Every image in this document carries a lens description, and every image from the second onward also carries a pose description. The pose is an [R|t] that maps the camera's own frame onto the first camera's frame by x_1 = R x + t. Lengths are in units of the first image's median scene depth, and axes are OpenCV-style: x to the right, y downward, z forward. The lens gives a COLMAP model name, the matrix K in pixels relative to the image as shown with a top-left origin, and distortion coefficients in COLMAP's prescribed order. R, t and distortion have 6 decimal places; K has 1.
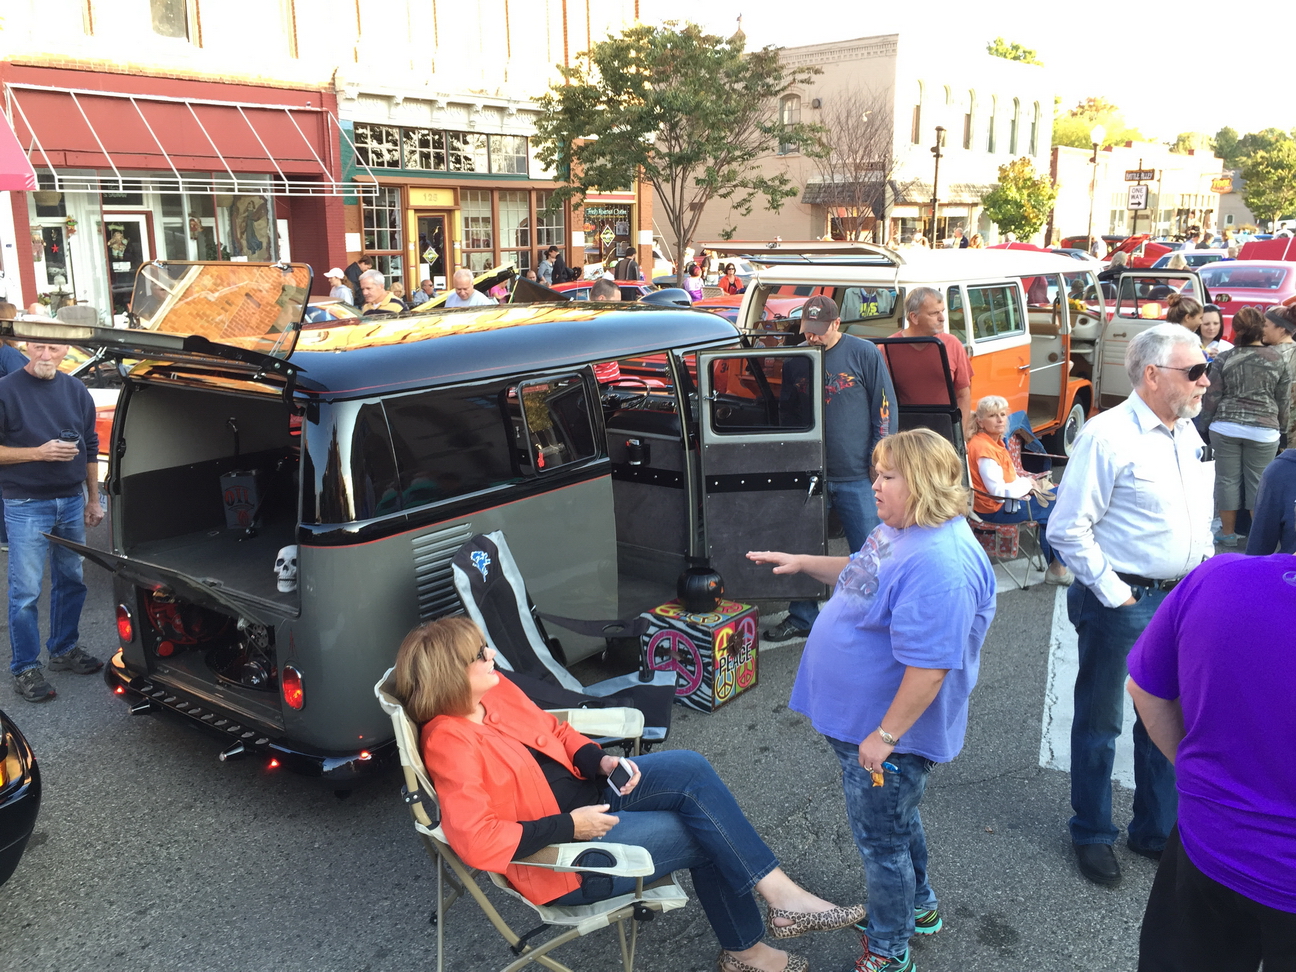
lens RADIAL K [[1195.3, 0, 648.0], [0, 1195.3, 486.0], [0, 0, 1]] dist [0.096579, -0.158807]
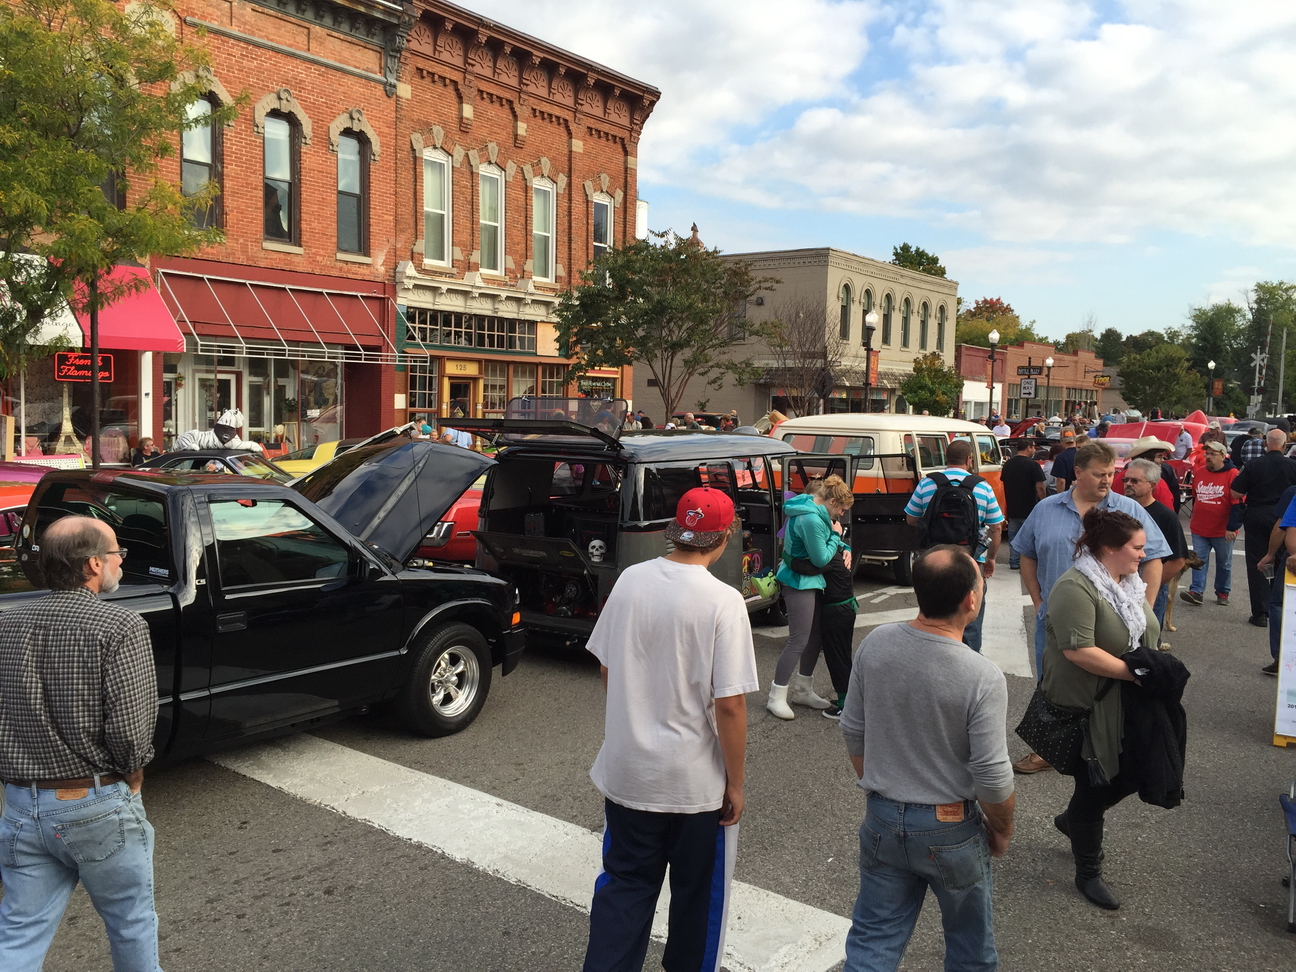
lens RADIAL K [[1178.8, 0, 624.0], [0, 1178.8, 503.4], [0, 0, 1]] dist [0.095527, -0.151123]
pose [[0.998335, 0.028028, 0.050423, -0.074874], [-0.021361, 0.991517, -0.128214, 0.050061], [-0.053589, 0.126923, 0.990464, -0.190410]]
